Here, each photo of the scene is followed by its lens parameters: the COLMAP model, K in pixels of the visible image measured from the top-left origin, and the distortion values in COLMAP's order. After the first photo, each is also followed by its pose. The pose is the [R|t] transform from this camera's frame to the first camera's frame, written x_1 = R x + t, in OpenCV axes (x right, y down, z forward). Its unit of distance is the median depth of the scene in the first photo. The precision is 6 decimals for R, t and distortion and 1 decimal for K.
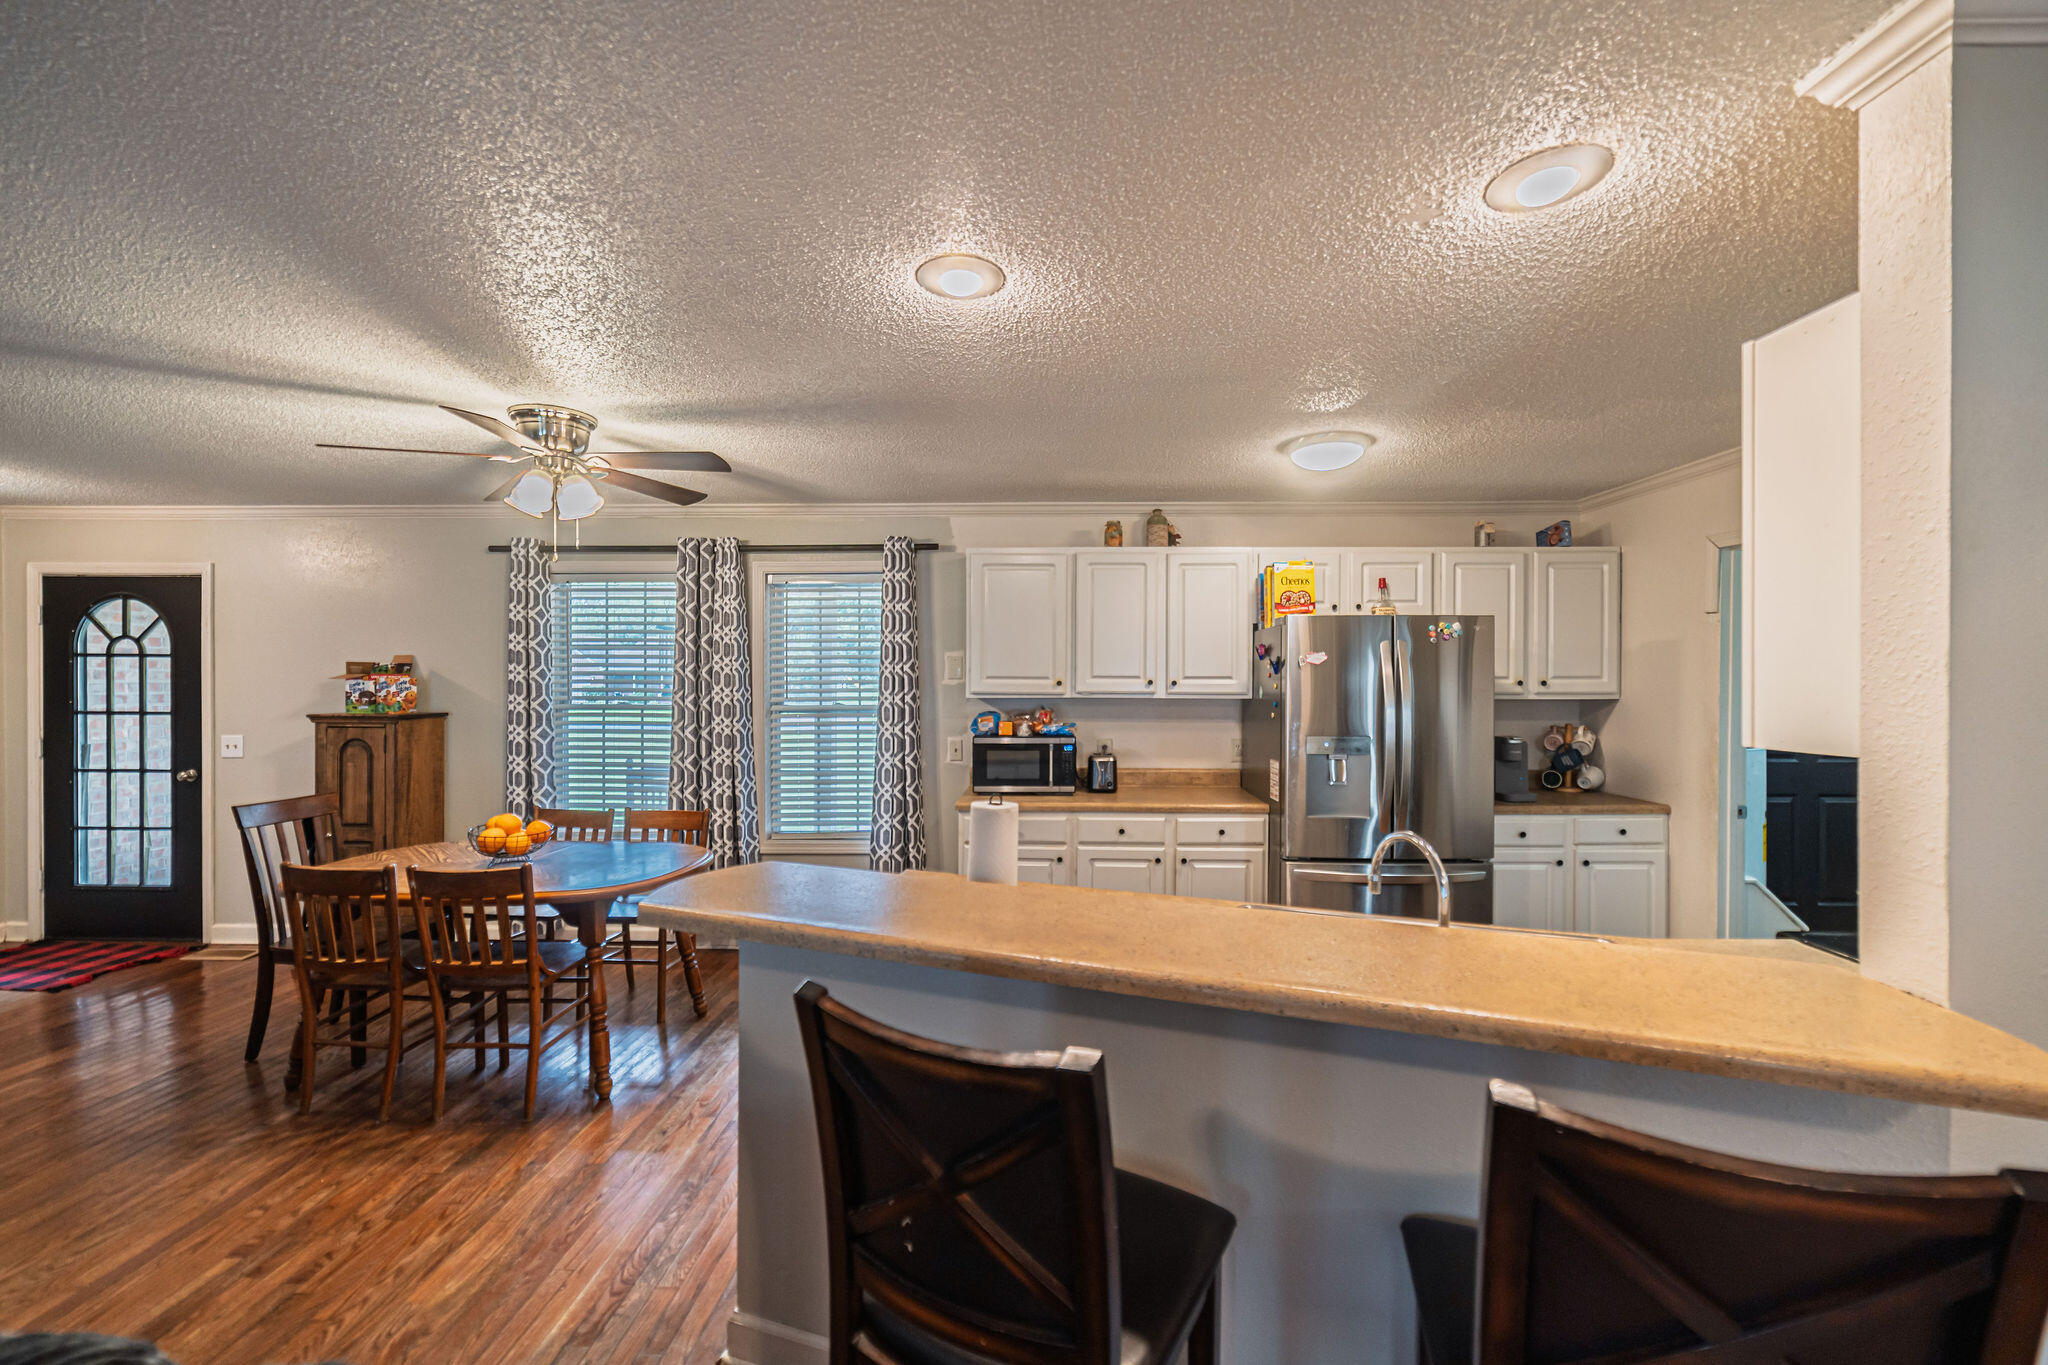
lens RADIAL K [[793.0, 0, 1030.7], [0, 793.0, 686.8], [0, 0, 1]] dist [-0.001486, 0.001884]
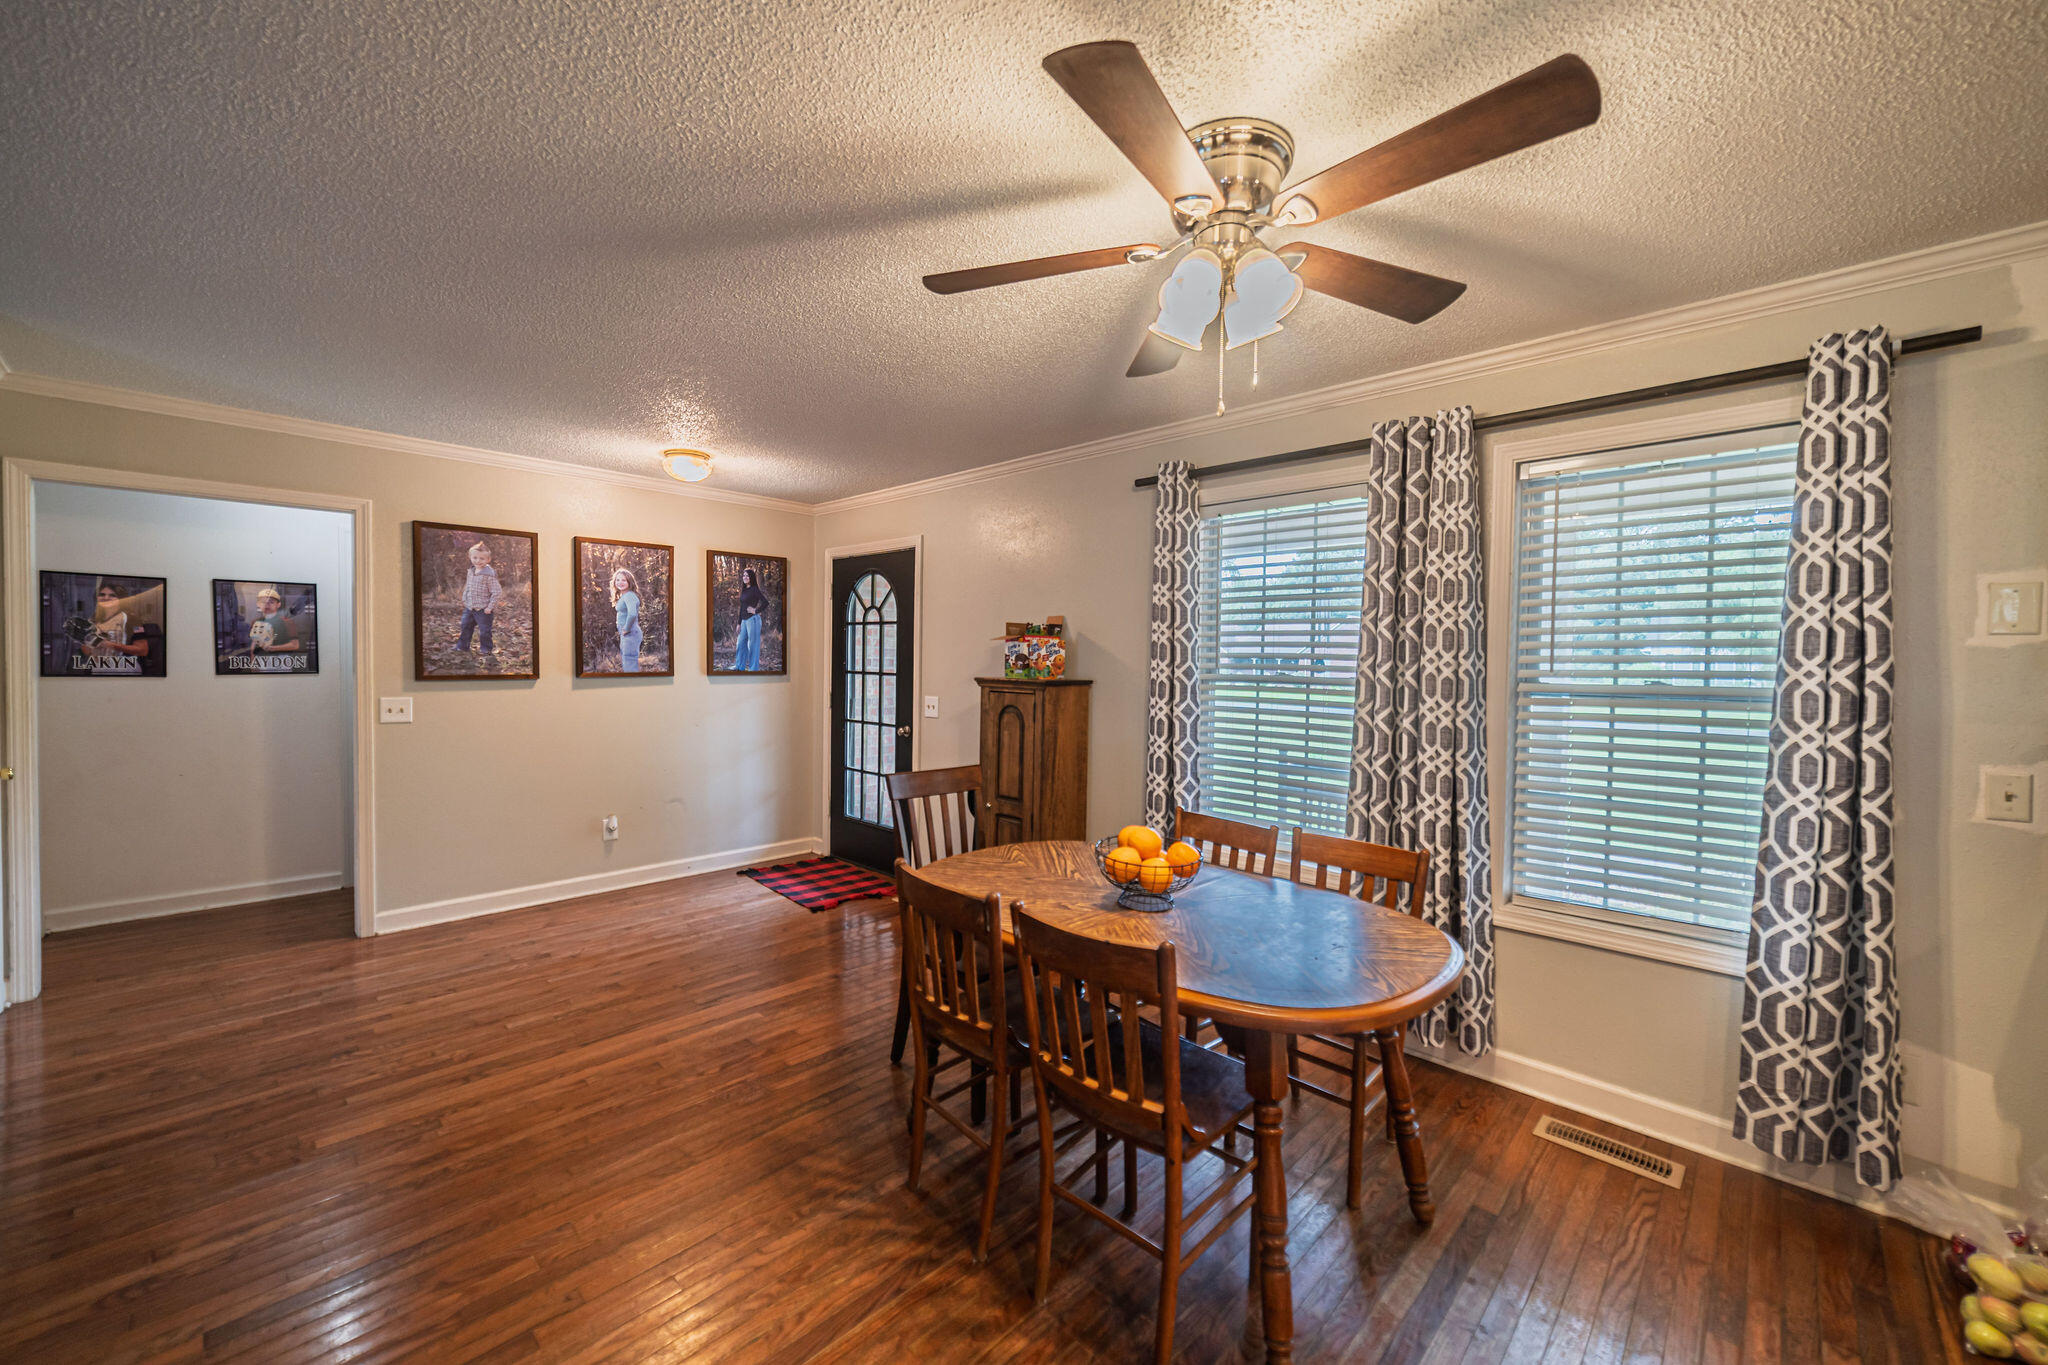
lens RADIAL K [[793.0, 0, 1024.4], [0, 793.0, 681.8], [0, 0, 1]] dist [-0.001486, 0.001884]
pose [[0.734386, 0.027925, -0.678158, -0.204097], [-0.018636, 0.999606, 0.020981, 0.017796], [0.678477, -0.002770, 0.734617, 0.317300]]
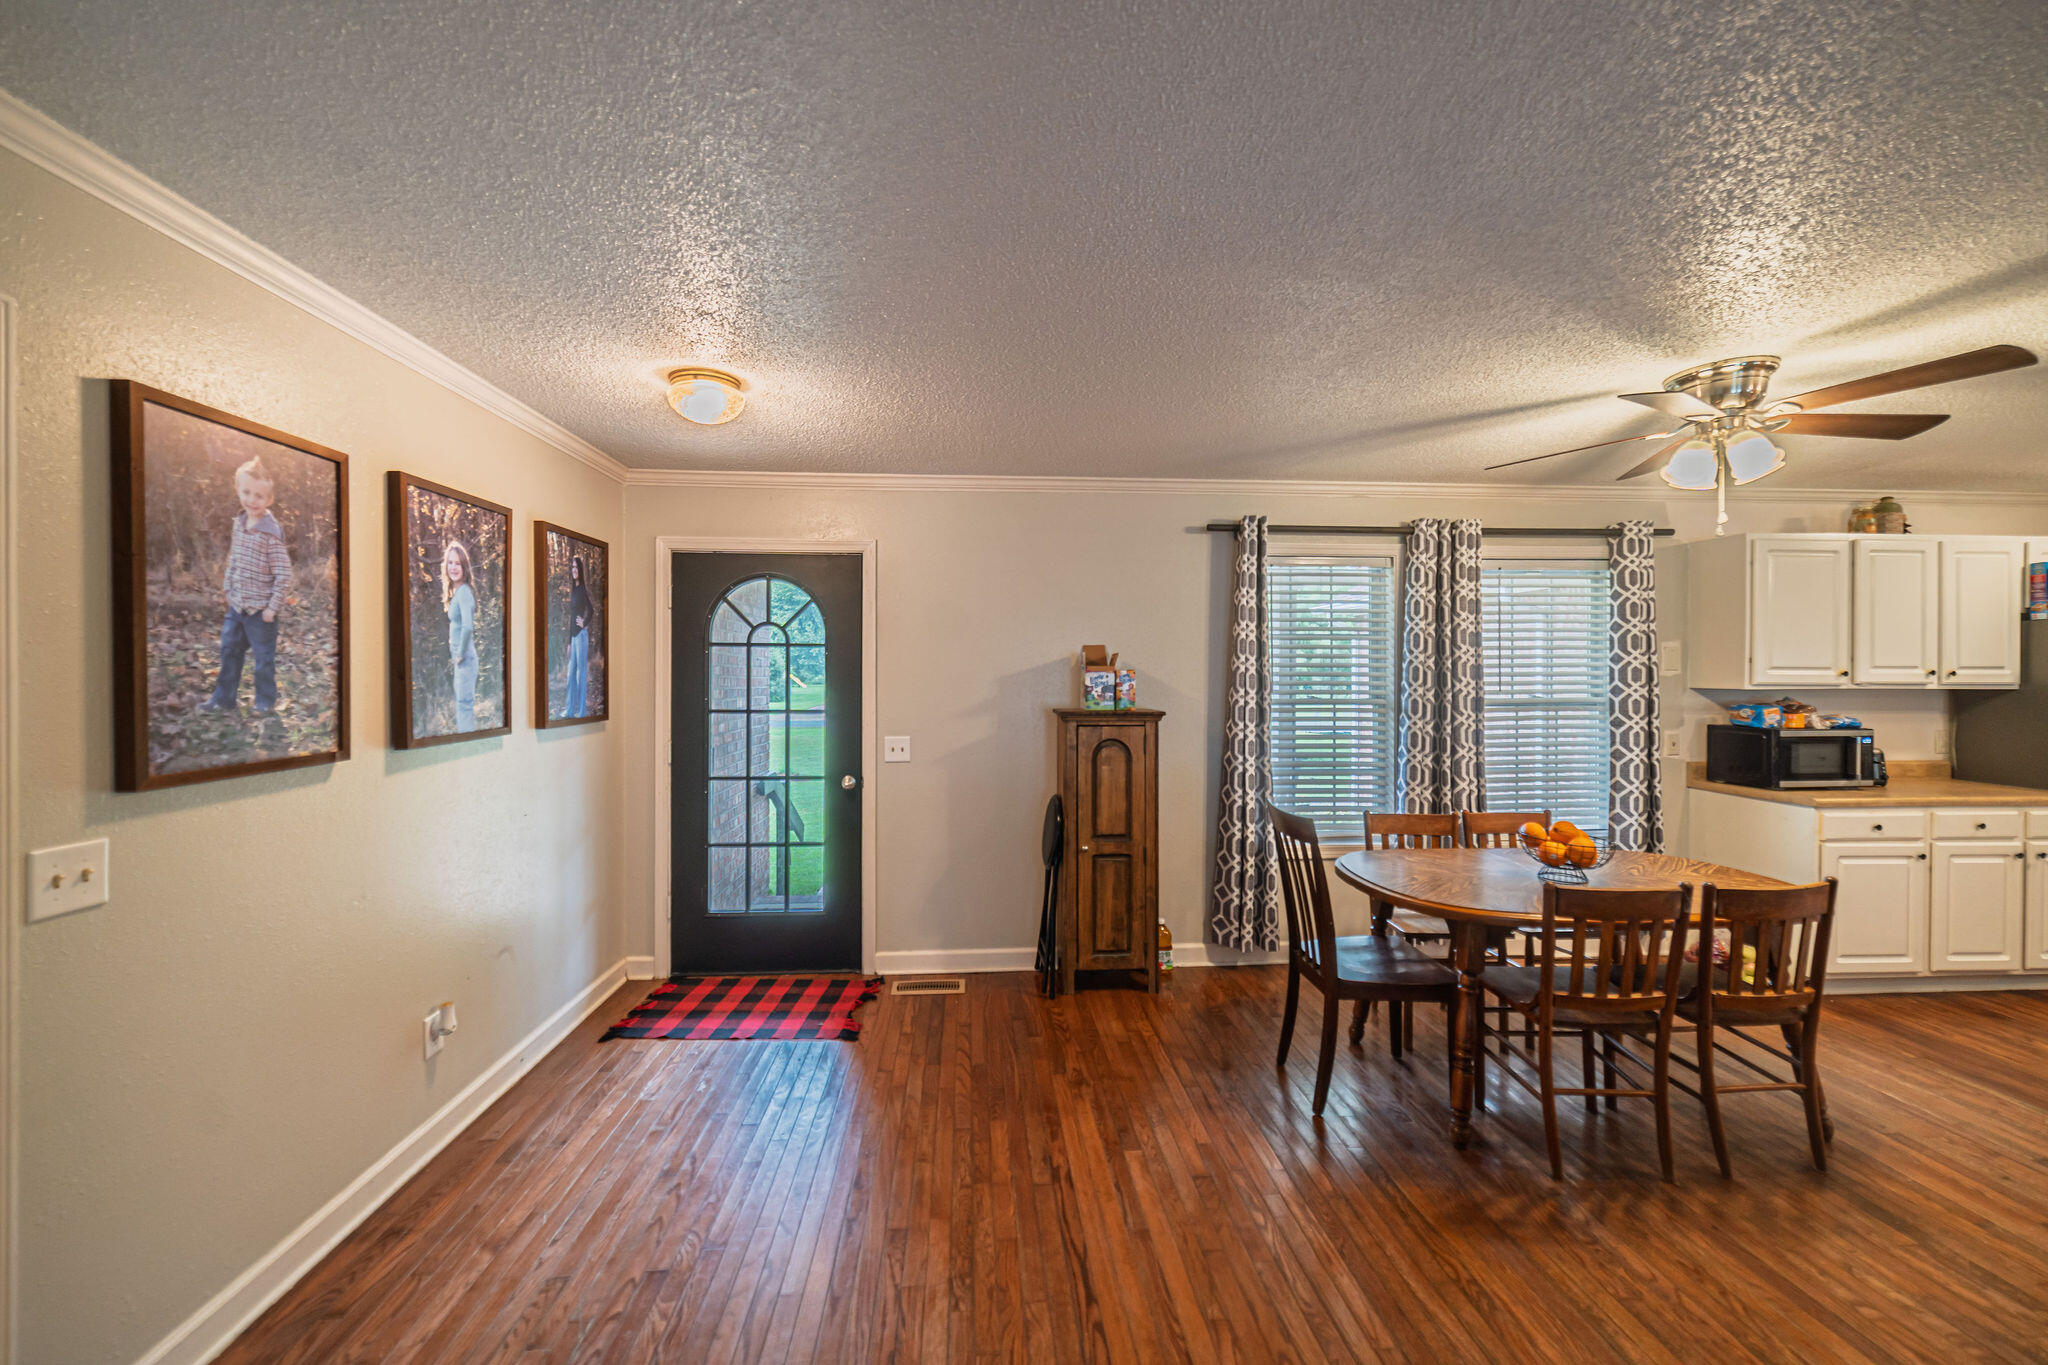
lens RADIAL K [[793.0, 0, 1018.9], [0, 793.0, 677.3], [0, 0, 1]] dist [-0.001486, 0.001884]
pose [[0.995861, -0.002863, 0.090849, -0.990962], [0.003150, 0.999990, -0.003020, -0.000768], [-0.090839, 0.003294, 0.995860, 0.120057]]
